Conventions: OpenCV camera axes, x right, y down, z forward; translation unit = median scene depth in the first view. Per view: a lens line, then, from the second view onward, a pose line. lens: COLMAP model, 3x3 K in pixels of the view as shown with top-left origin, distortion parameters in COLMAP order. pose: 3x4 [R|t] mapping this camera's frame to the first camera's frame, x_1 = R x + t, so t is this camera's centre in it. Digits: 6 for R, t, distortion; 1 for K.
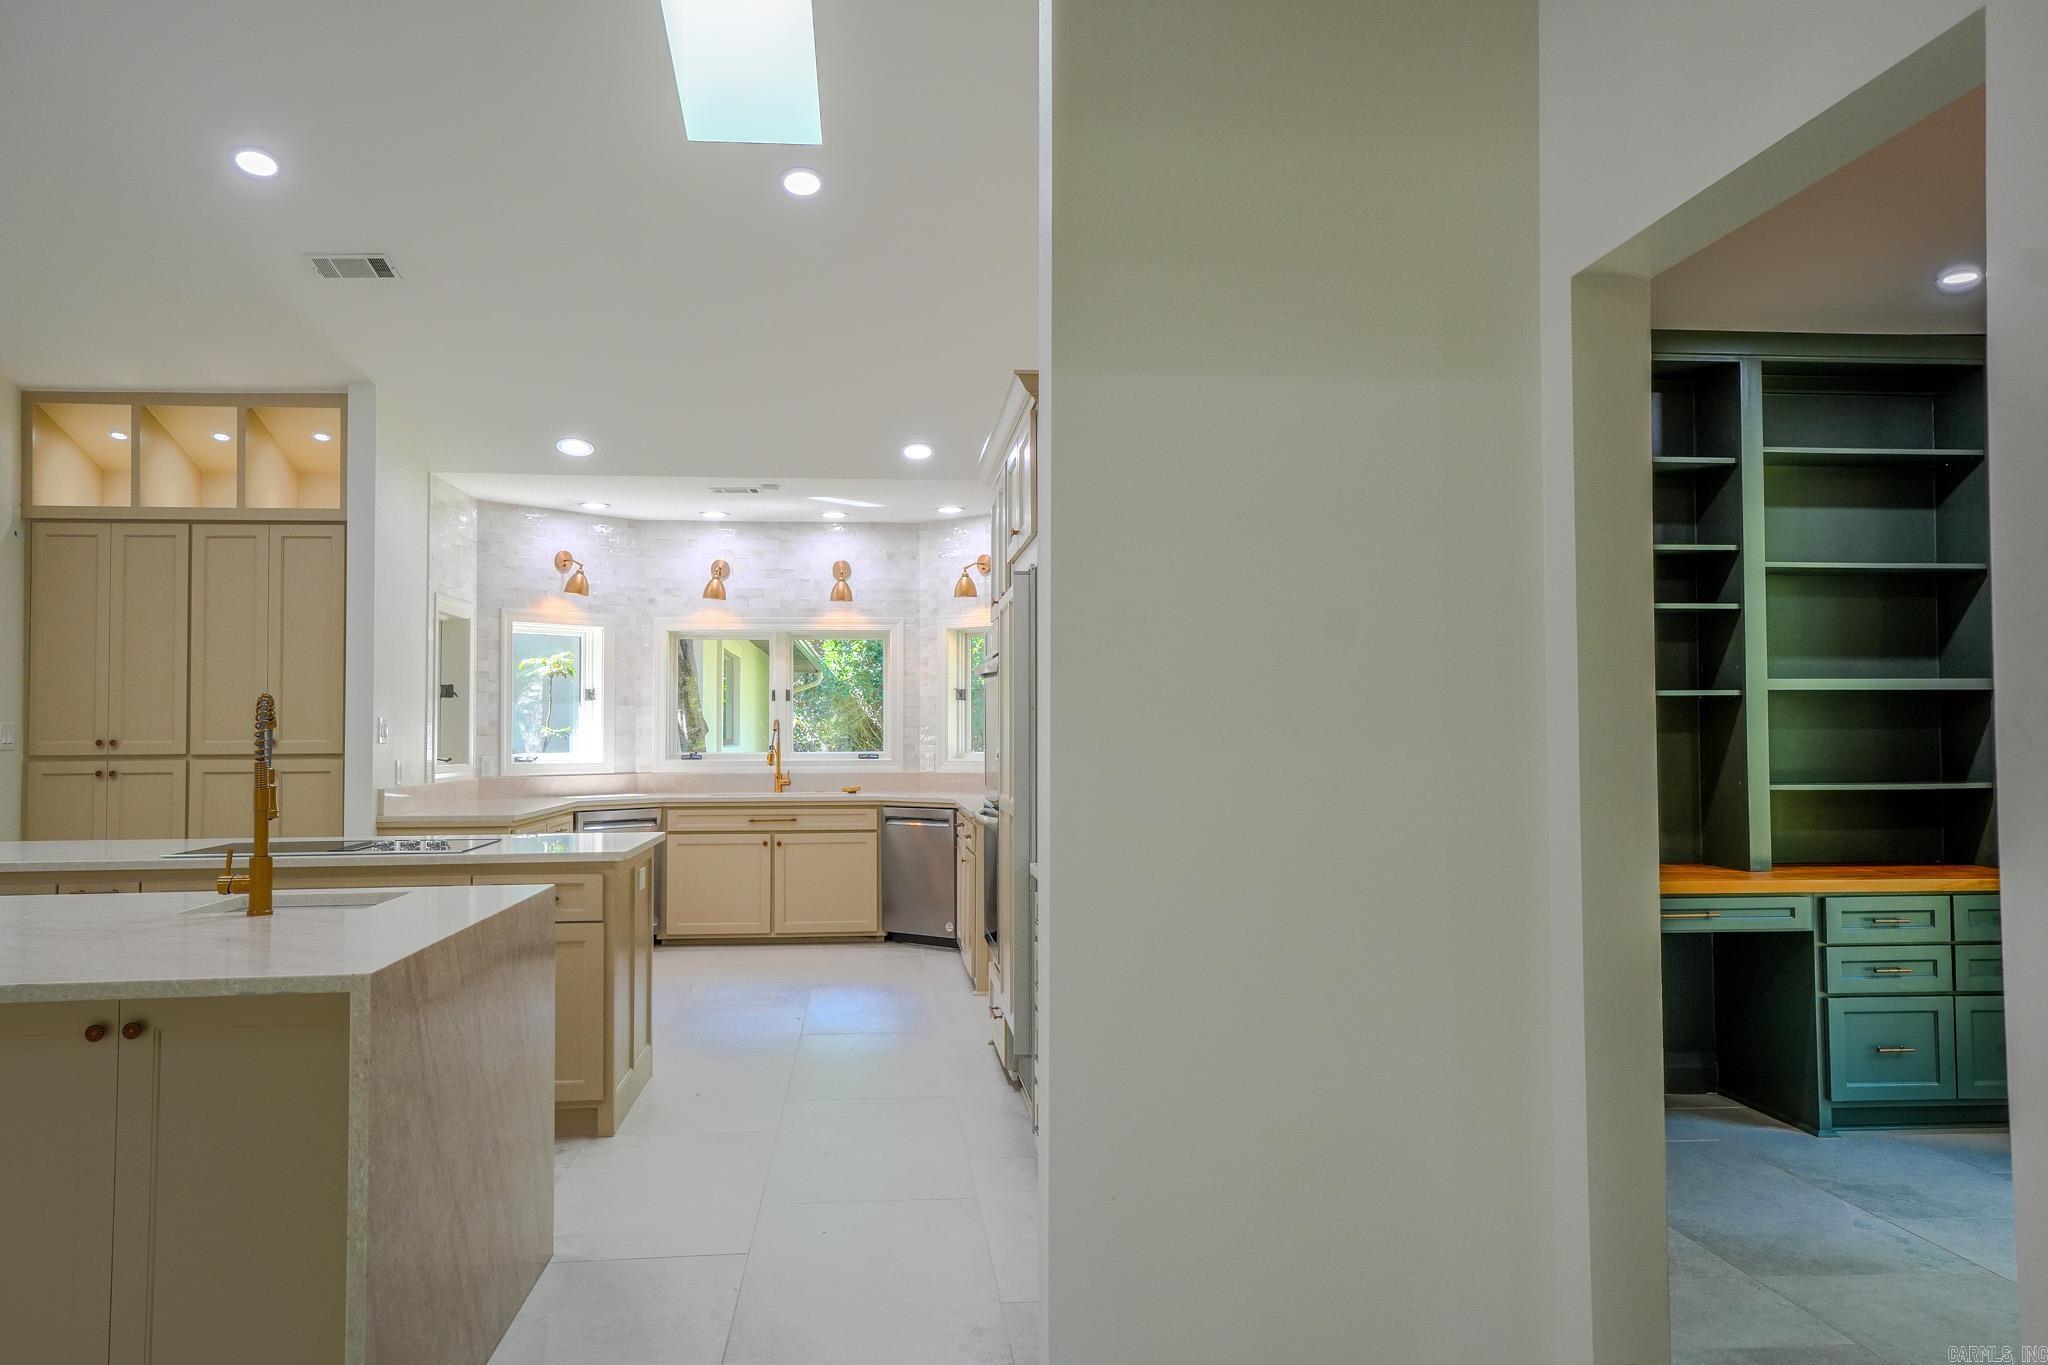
lens RADIAL K [[1553.3, 0, 1033.3], [0, 1553.3, 684.6], [0, 0, 1]] dist [0.009457, 0.022613]
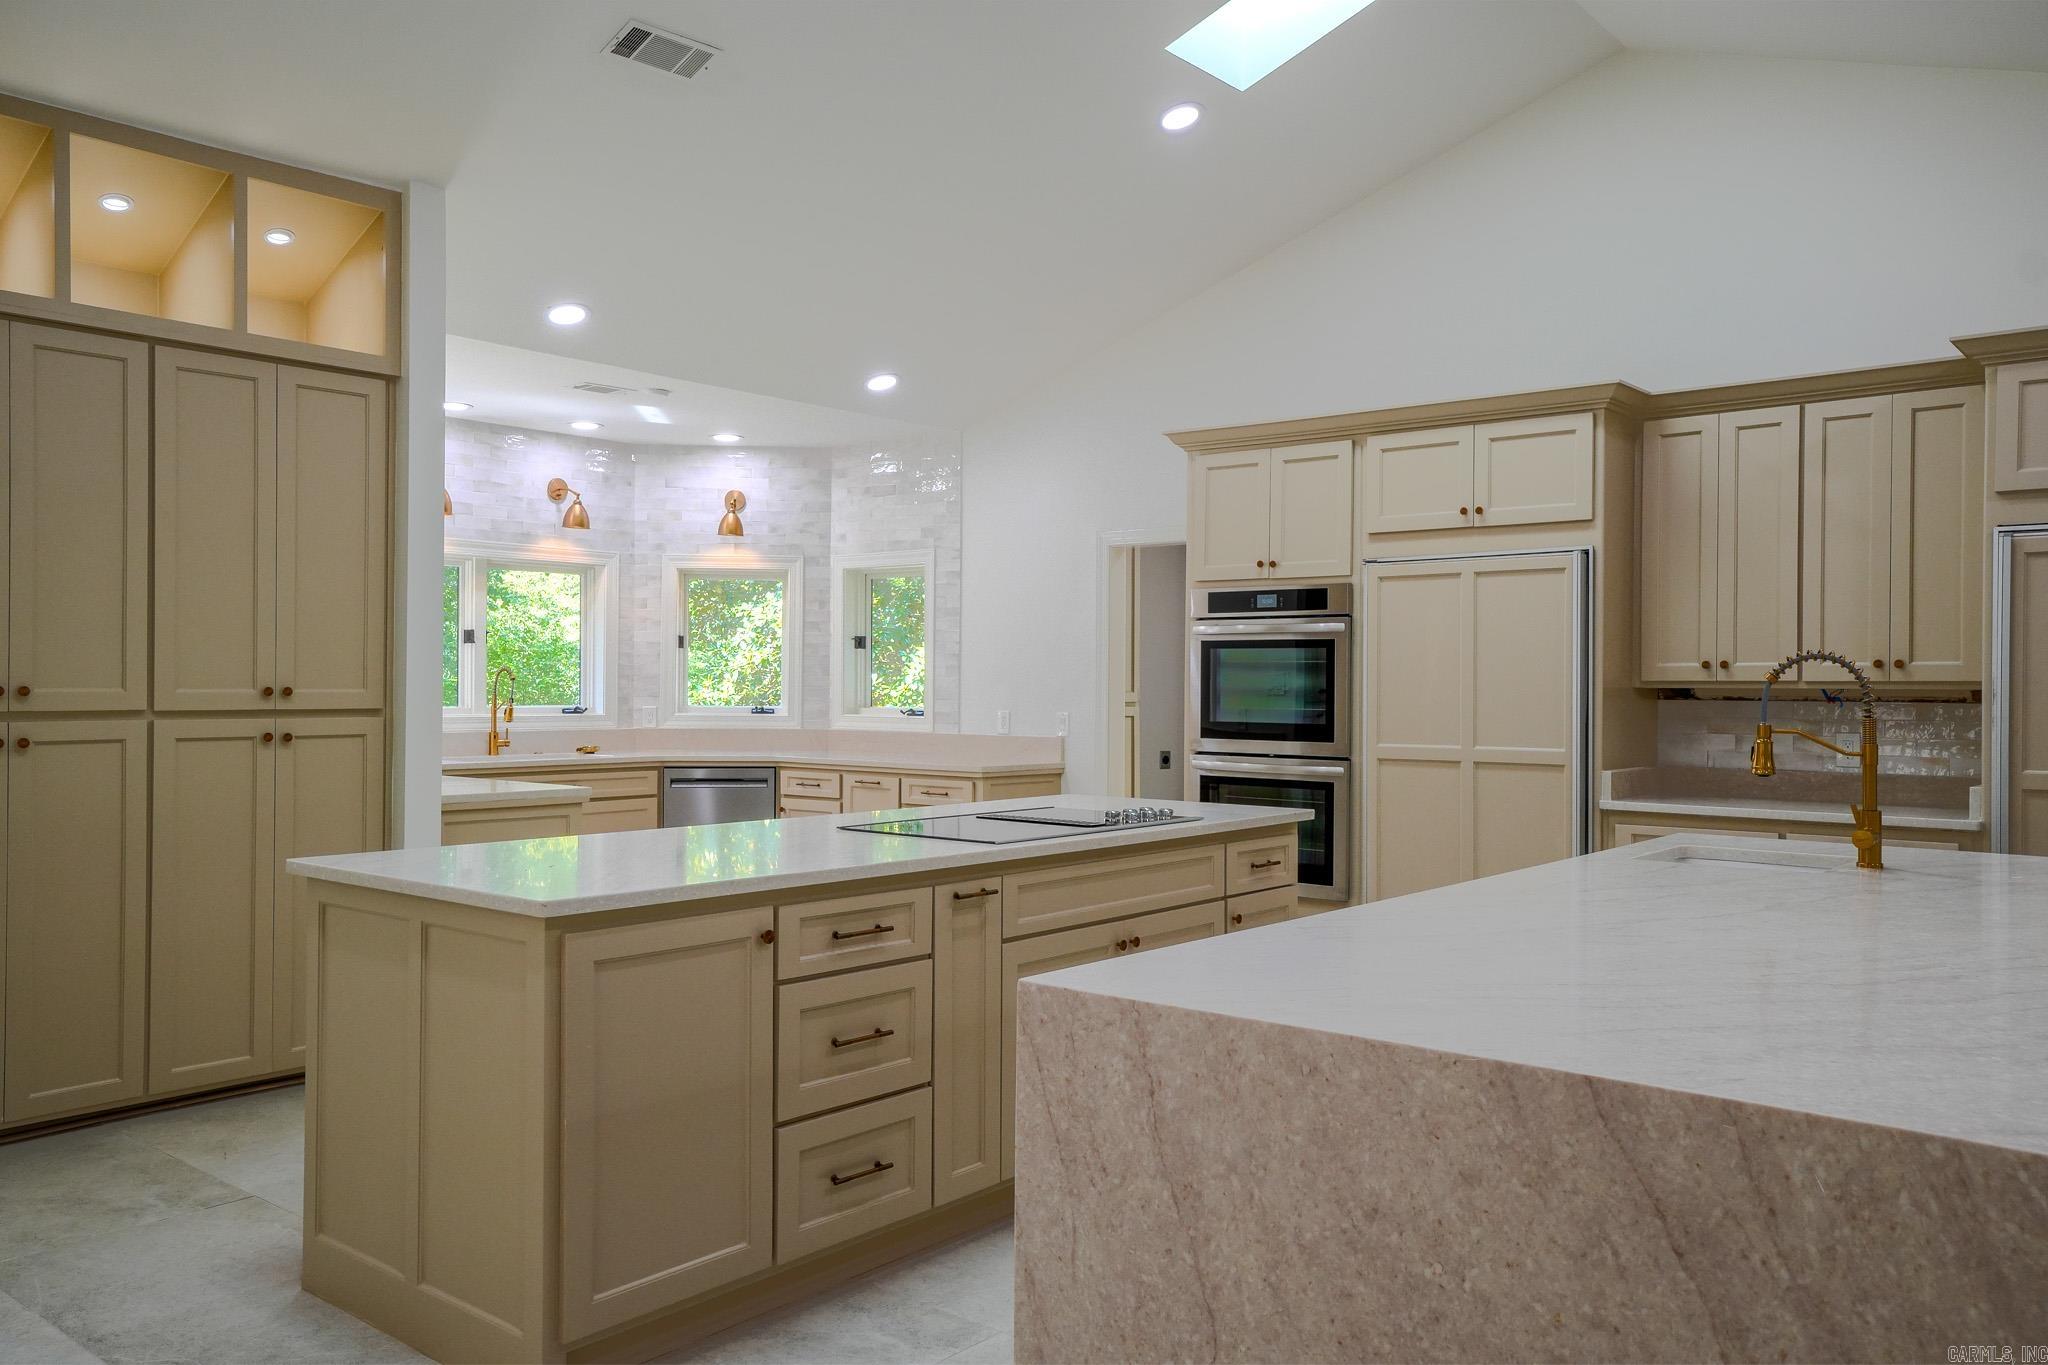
lens RADIAL K [[1553.3, 0, 1021.3], [0, 1553.3, 684.6], [0, 0, 1]] dist [0.009457, 0.022613]
pose [[0.705971, 0.009842, 0.708173, -0.629225], [-0.031548, 0.999348, 0.017561, 0.010338], [-0.707538, -0.034739, 0.705821, 0.258409]]
